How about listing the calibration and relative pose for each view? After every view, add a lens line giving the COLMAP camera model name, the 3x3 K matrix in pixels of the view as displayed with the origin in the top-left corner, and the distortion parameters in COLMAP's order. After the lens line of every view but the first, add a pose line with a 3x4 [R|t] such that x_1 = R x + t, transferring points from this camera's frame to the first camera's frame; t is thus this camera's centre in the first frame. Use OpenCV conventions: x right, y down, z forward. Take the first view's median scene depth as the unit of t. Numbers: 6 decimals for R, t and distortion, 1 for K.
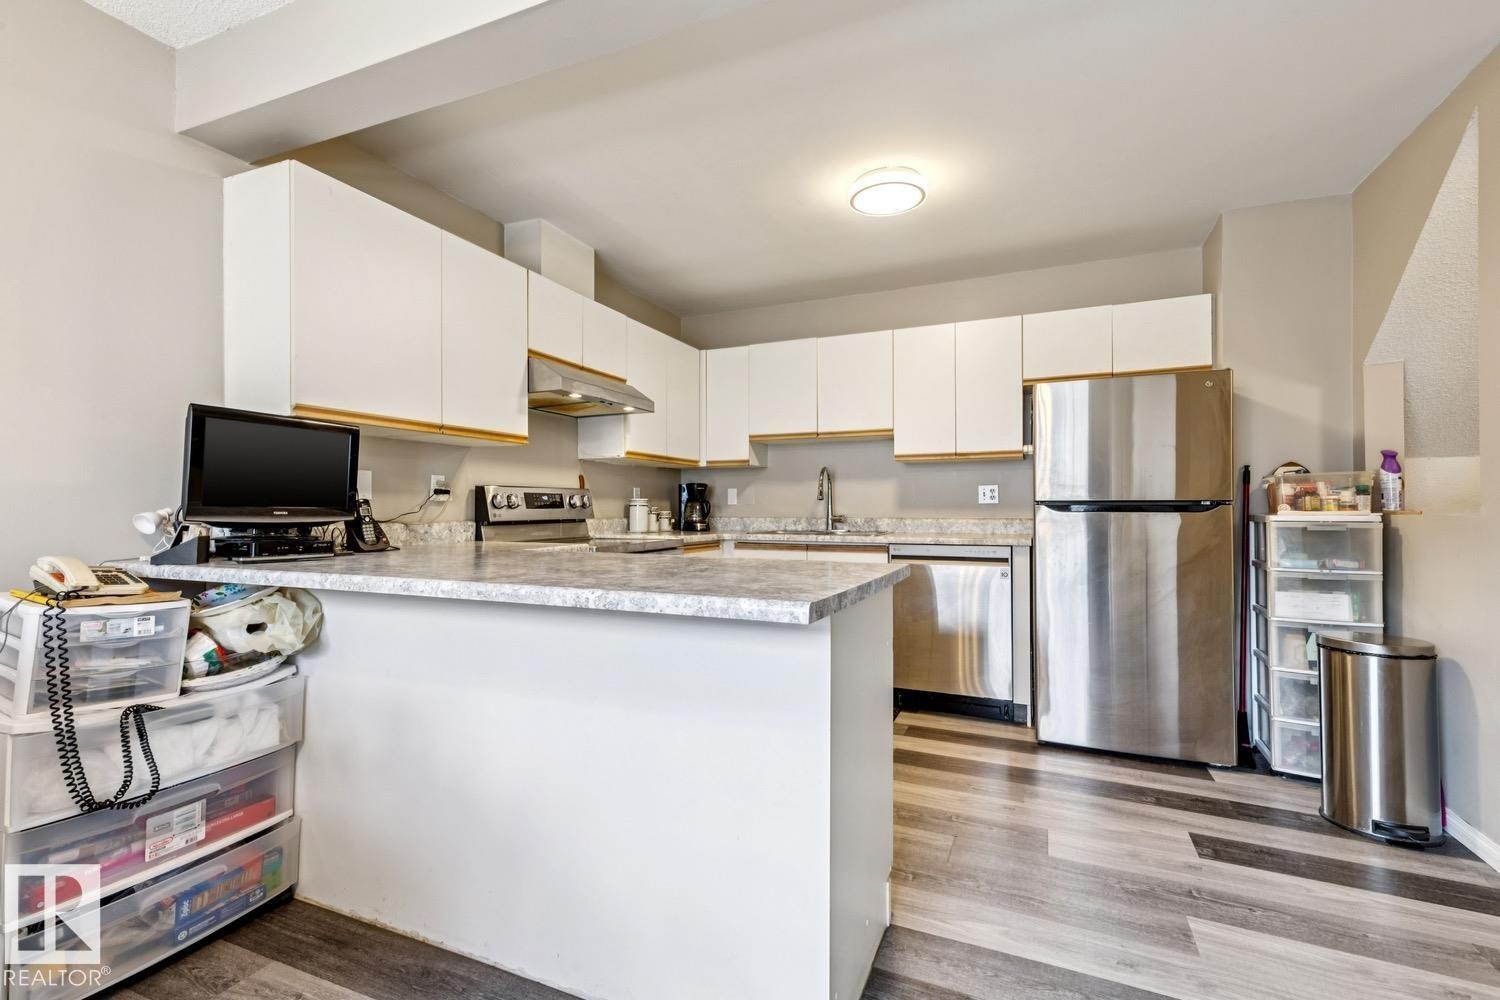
lens RADIAL K [[678.4, 0, 746.0], [0, 678.4, 503.8], [0, 0, 1]] dist [0.012099, -0.000732]
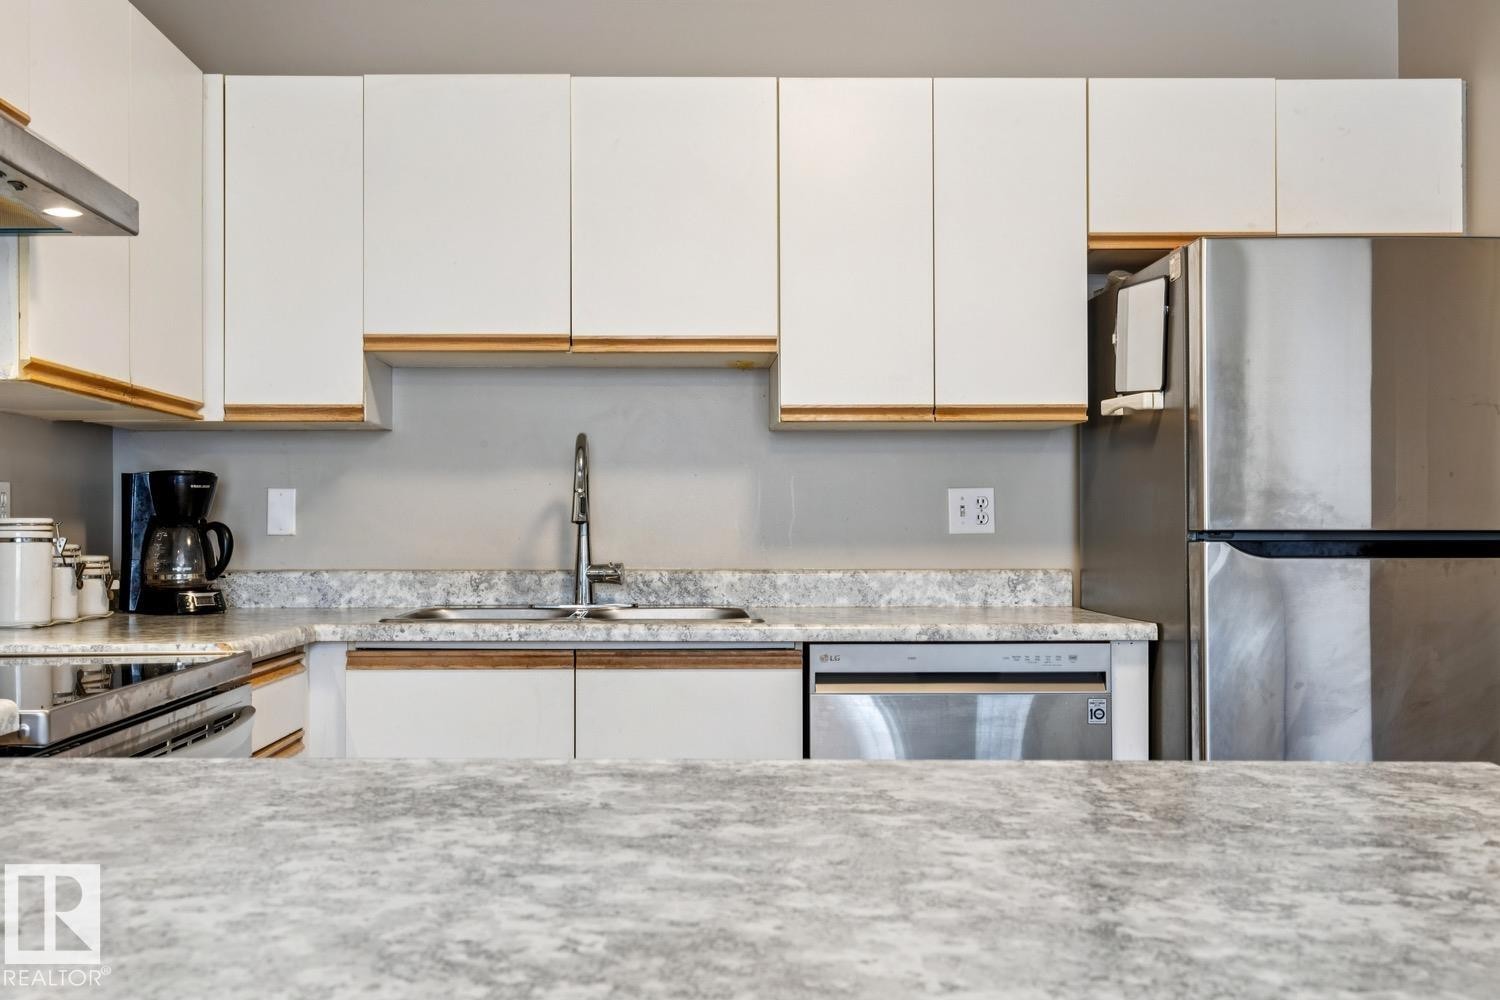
lens RADIAL K [[1447.9, 0, 712.1], [0, 1447.9, 519.3], [0, 0, 1]] dist [0.006615, 0.000000]
pose [[0.906375, 0.003157, 0.422463, -0.174328], [-0.002685, 0.999995, -0.001714, -0.007637], [-0.422466, 0.000419, 0.906379, 0.302930]]
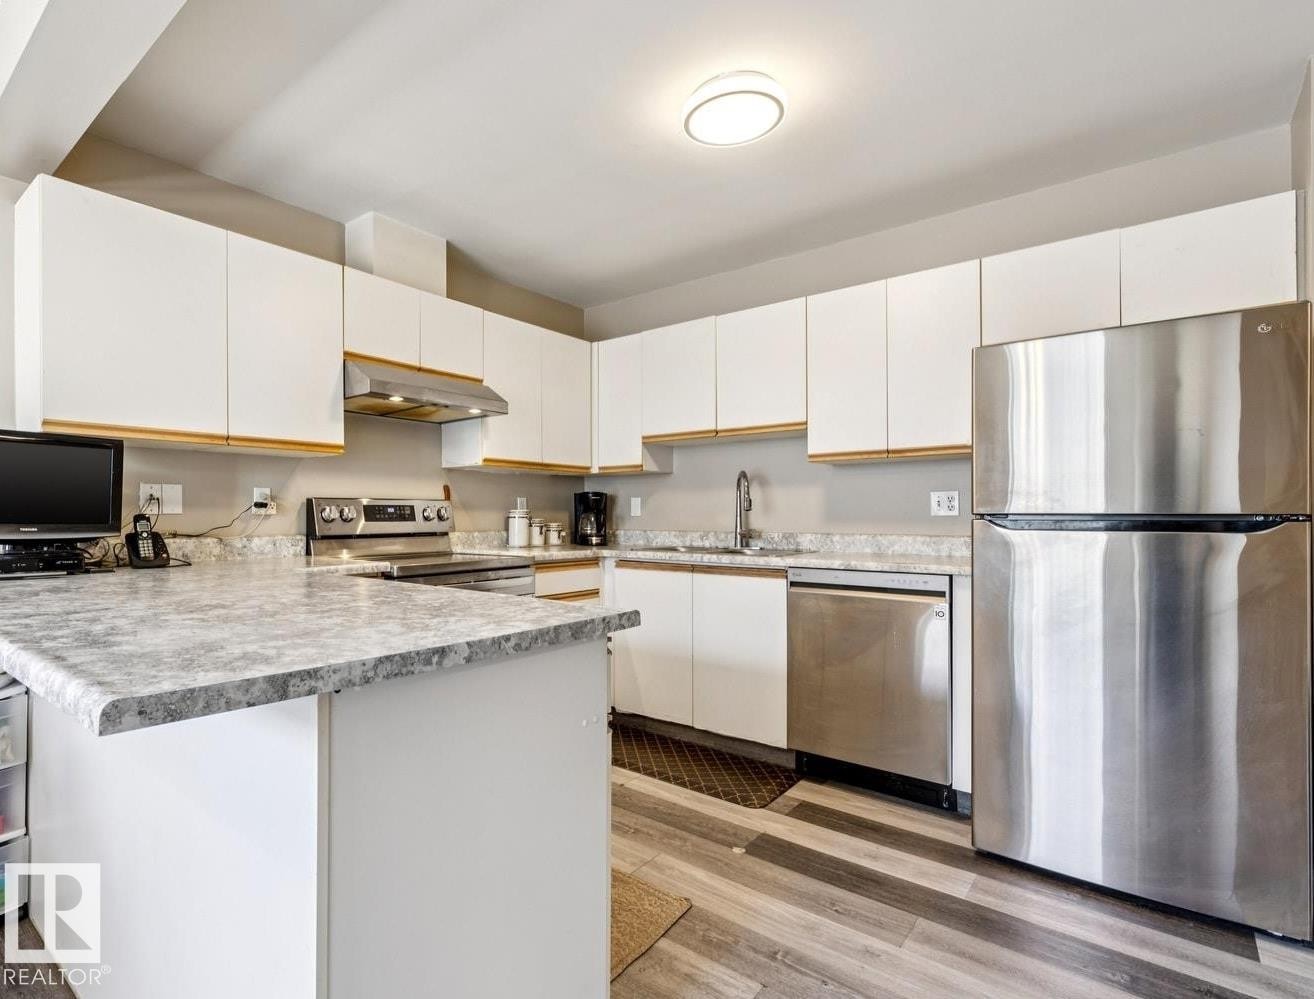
lens RADIAL K [[684.3, 0, 554.6], [0, 684.3, 516.2], [0, 0, 1]] dist [0.001448, -0.002587]
pose [[0.950589, 0.001240, -0.310450, 0.201530], [0.001101, 0.999972, 0.007364, -0.006565], [0.310451, -0.007342, 0.950561, 0.157934]]
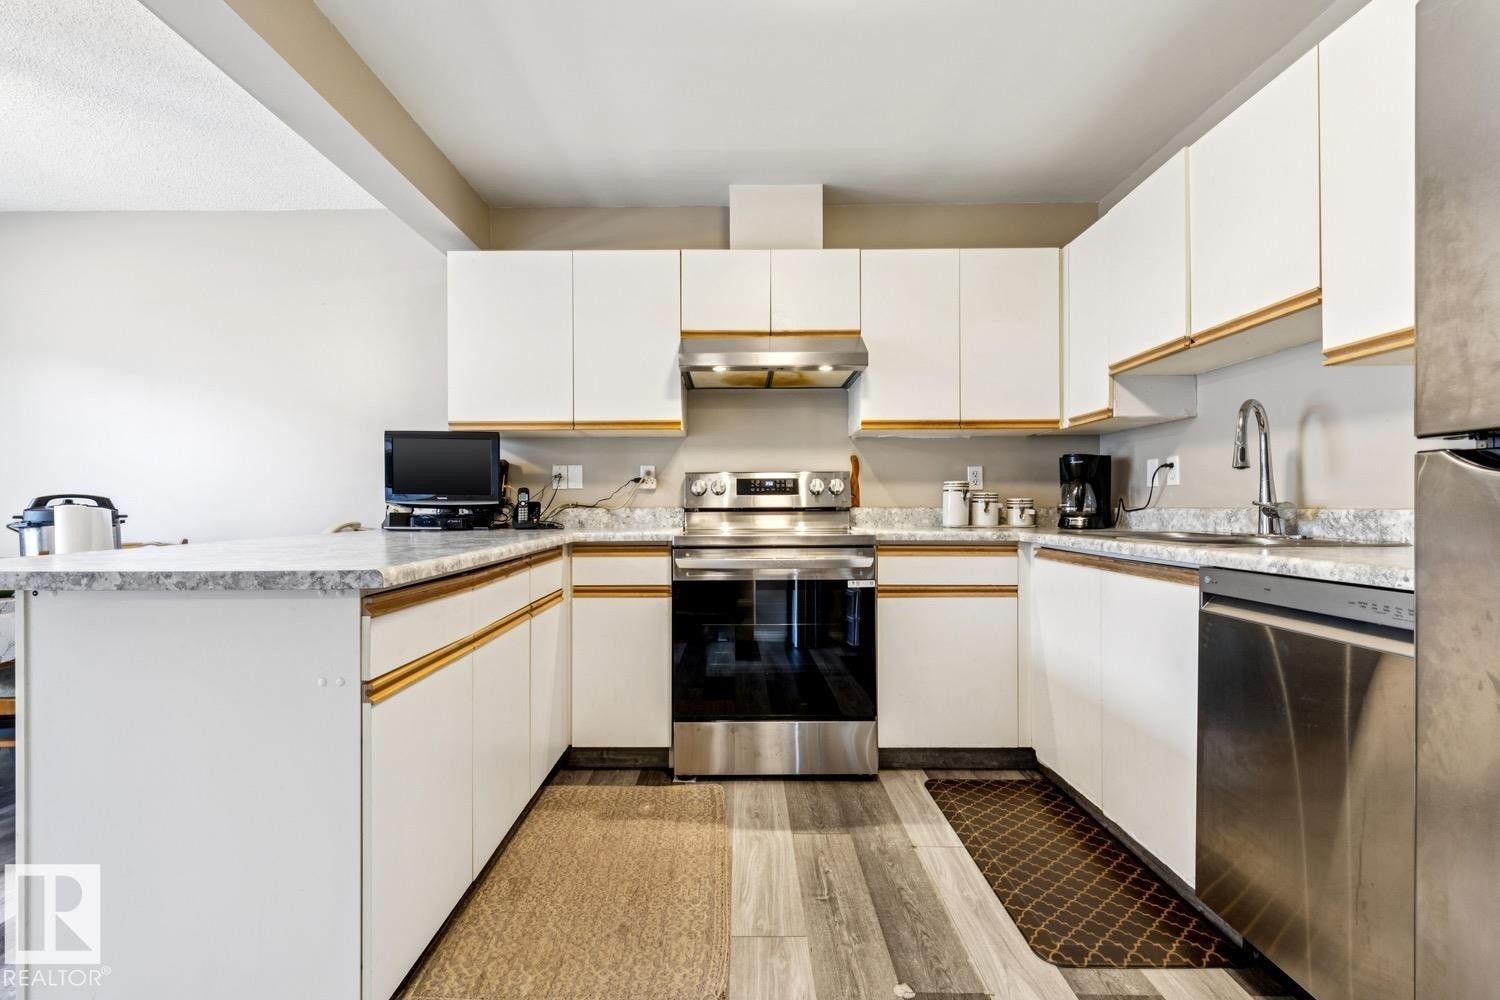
lens RADIAL K [[678.4, 0, 733.4], [0, 678.4, 506.9], [0, 0, 1]] dist [0.012099, -0.000732]
pose [[0.389957, 0.000801, -0.920833, 0.497753], [0.008347, 0.999955, 0.004405, 0.017345], [0.920795, -0.009404, 0.389933, 0.559996]]
